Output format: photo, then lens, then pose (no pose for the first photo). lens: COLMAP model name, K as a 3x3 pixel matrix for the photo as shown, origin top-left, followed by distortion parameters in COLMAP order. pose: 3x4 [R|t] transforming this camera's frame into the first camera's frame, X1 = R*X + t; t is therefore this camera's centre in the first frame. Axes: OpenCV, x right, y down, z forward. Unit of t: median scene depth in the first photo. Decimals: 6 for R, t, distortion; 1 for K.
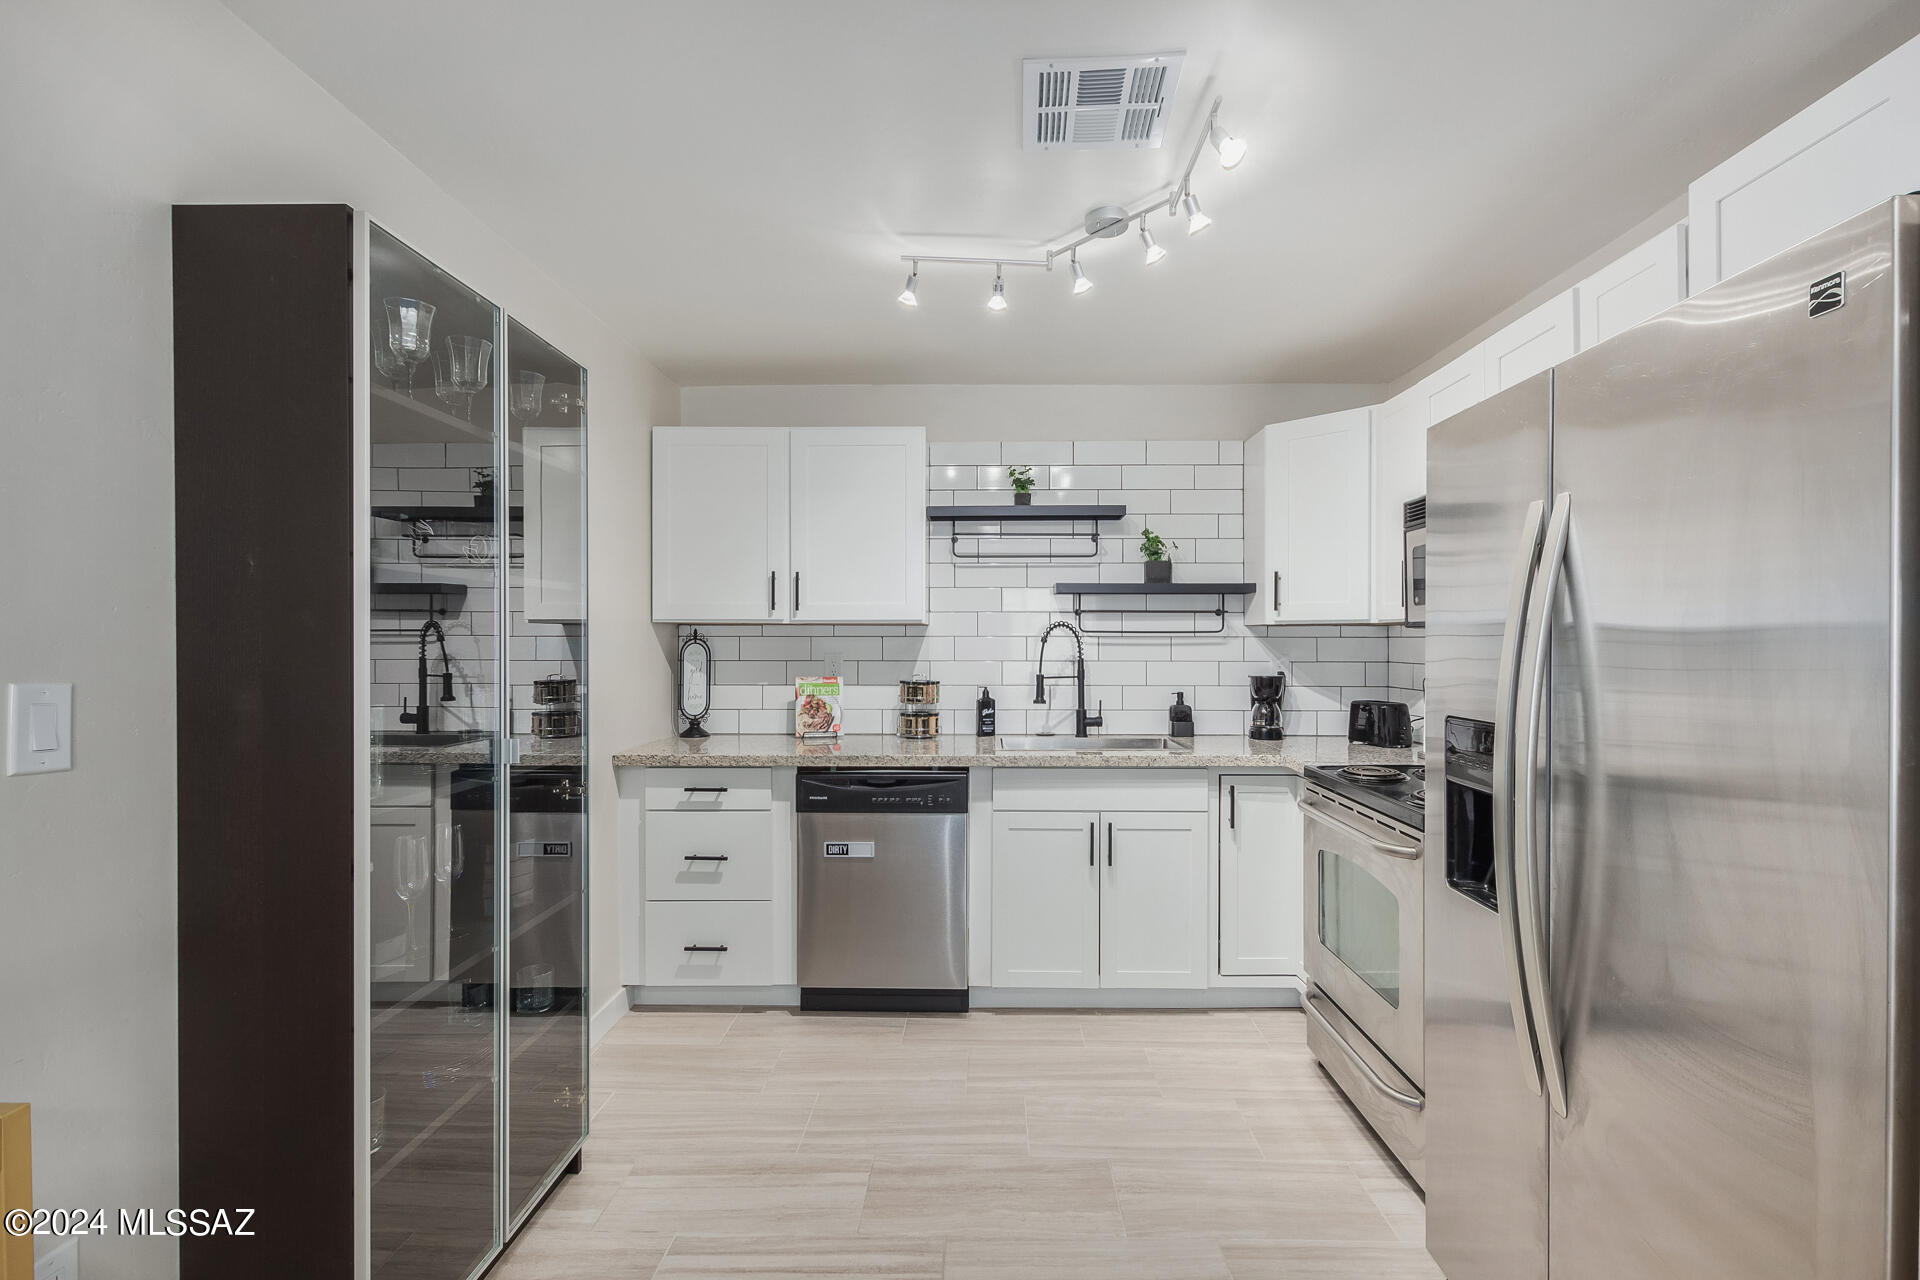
lens RADIAL K [[876.7, 0, 960.0], [0, 876.7, 640.0], [0, 0, 1]] dist [0.003278, -0.000720]
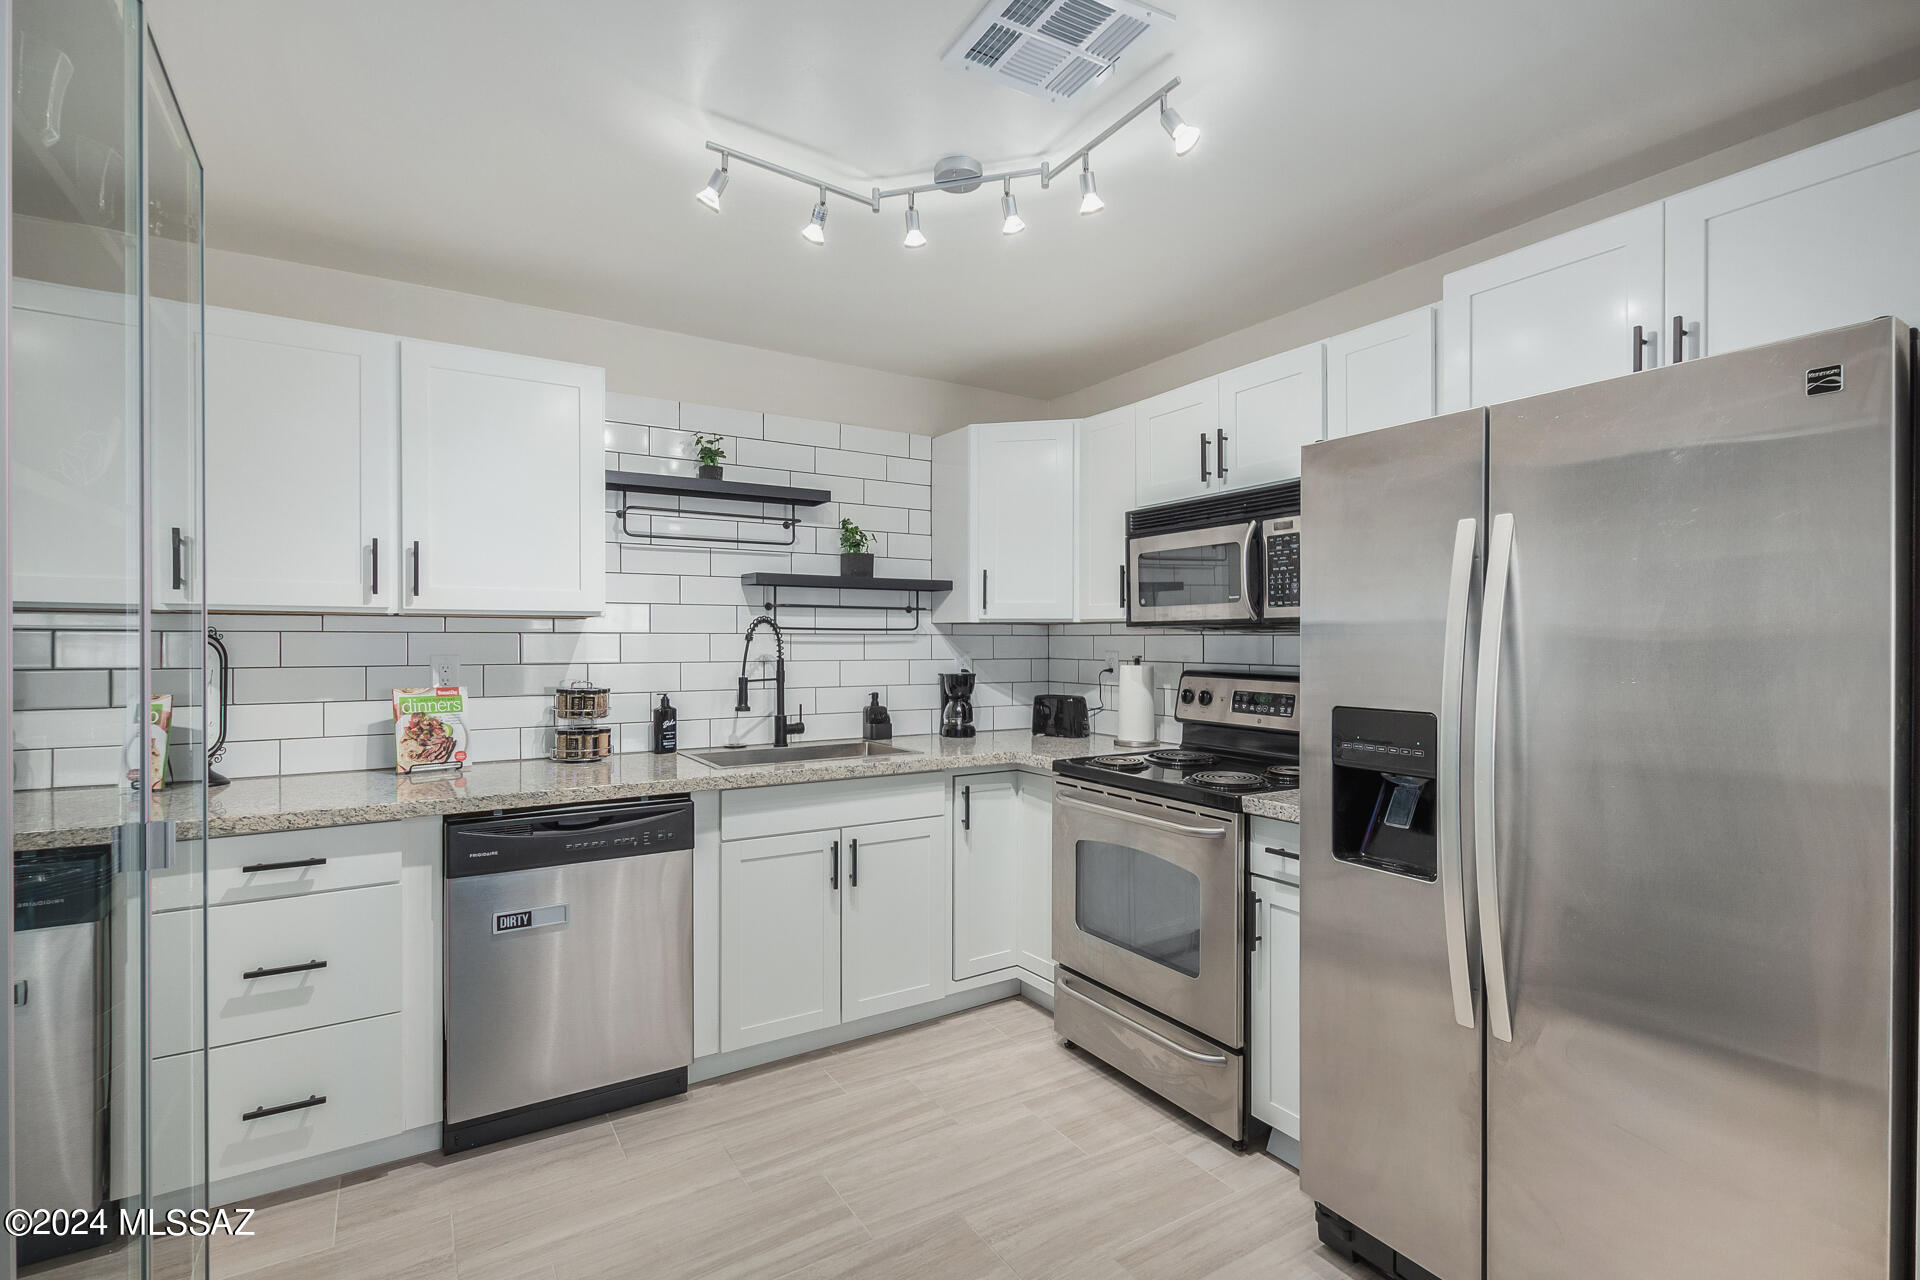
lens RADIAL K [[894.3, 0, 983.0], [0, 894.3, 640.6], [0, 0, 1]] dist [0.010813, -0.000158]
pose [[0.832703, -0.000159, 0.553719, -0.193796], [-0.001524, 0.999996, 0.002578, 0.000445], [-0.553717, -0.002990, 0.832699, 0.129540]]
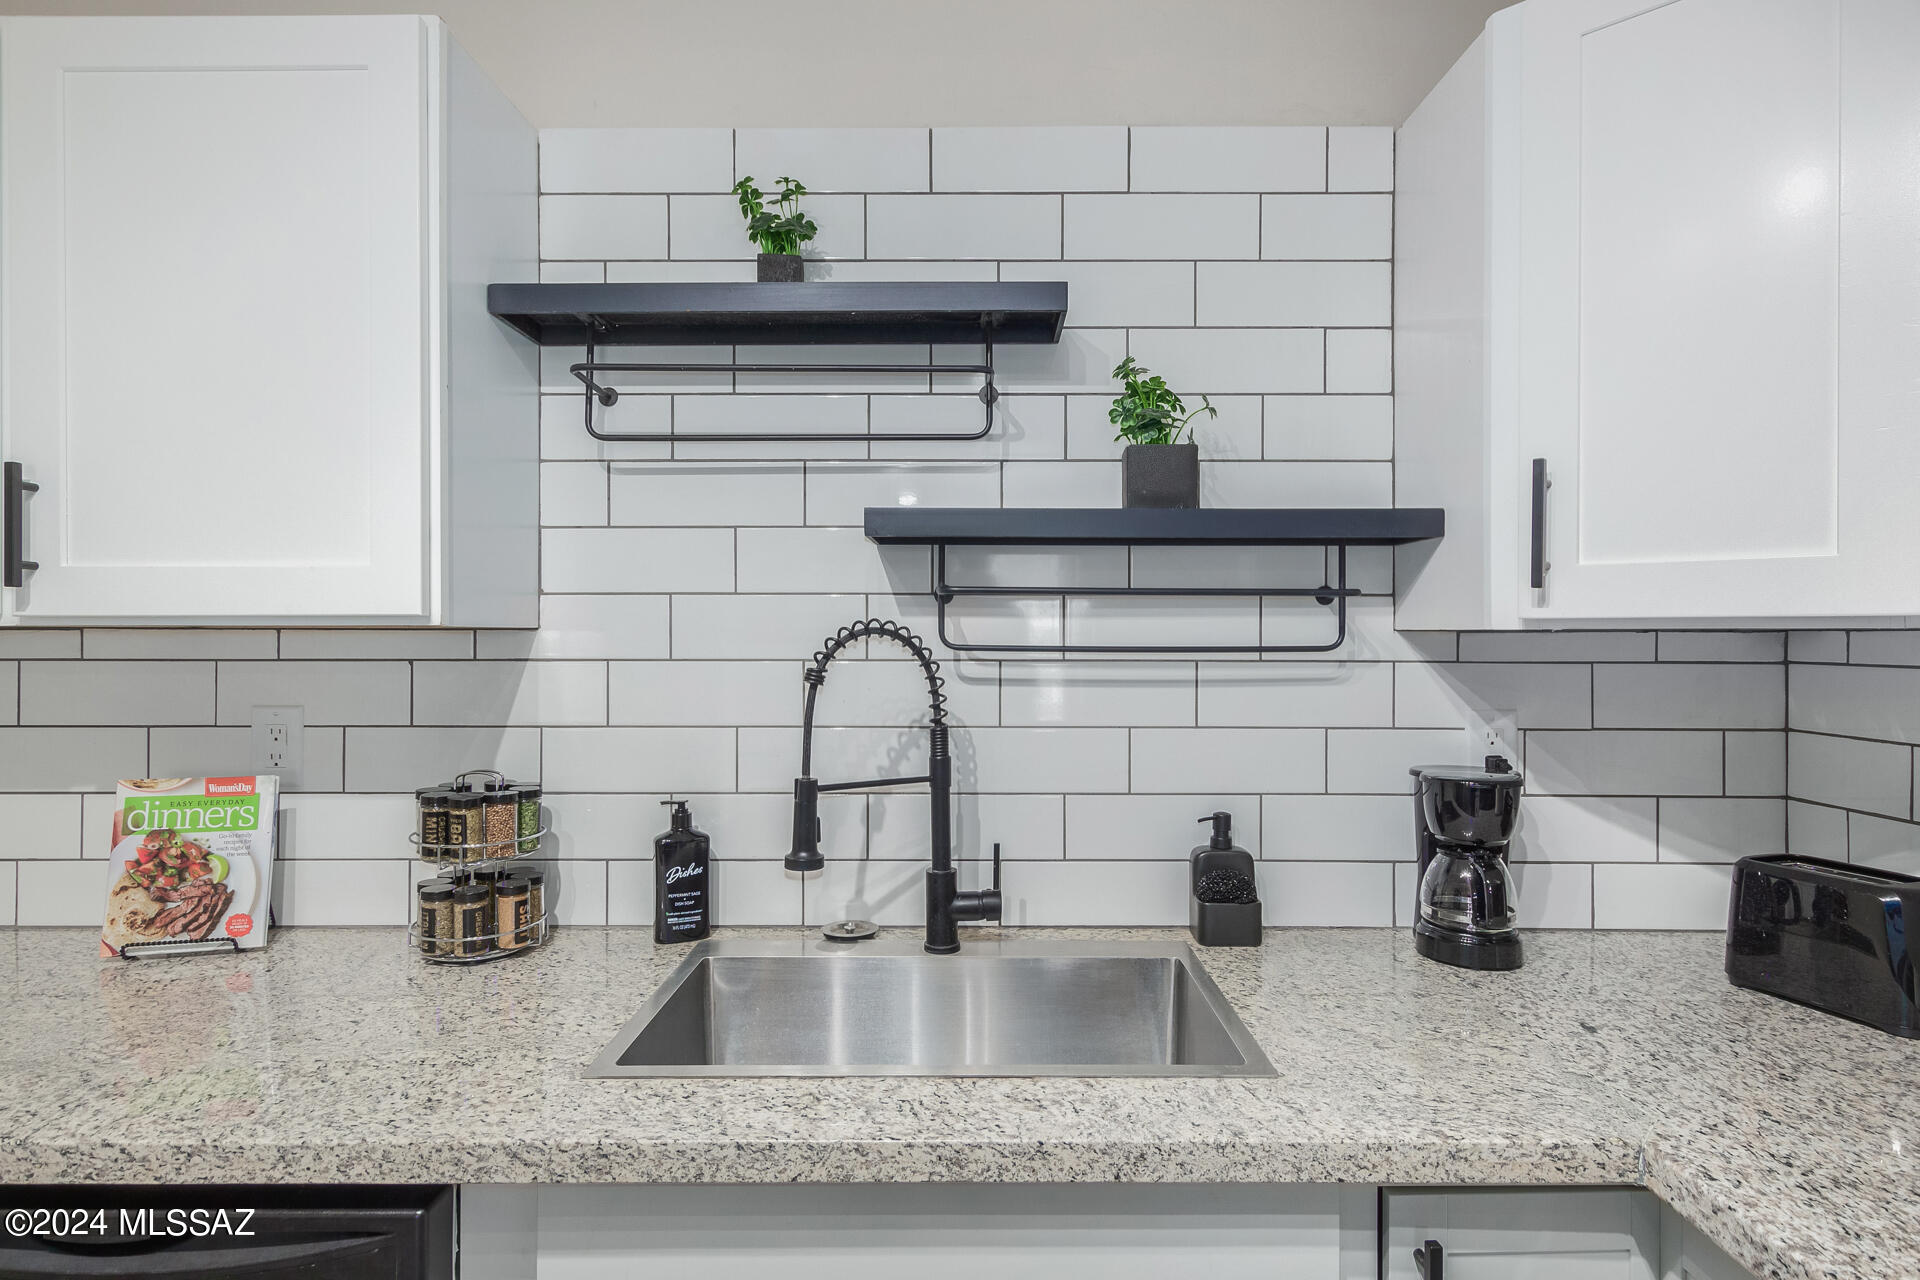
lens RADIAL K [[1064.5, 0, 960.0], [0, 1064.5, 640.0], [0, 0, 1]] dist [0.001354, -0.000149]
pose [[0.999749, 0.000263, 0.022421, 0.136028], [-0.000393, 0.999983, 0.005829, -0.015606], [-0.022419, -0.005836, 0.999732, 0.575548]]
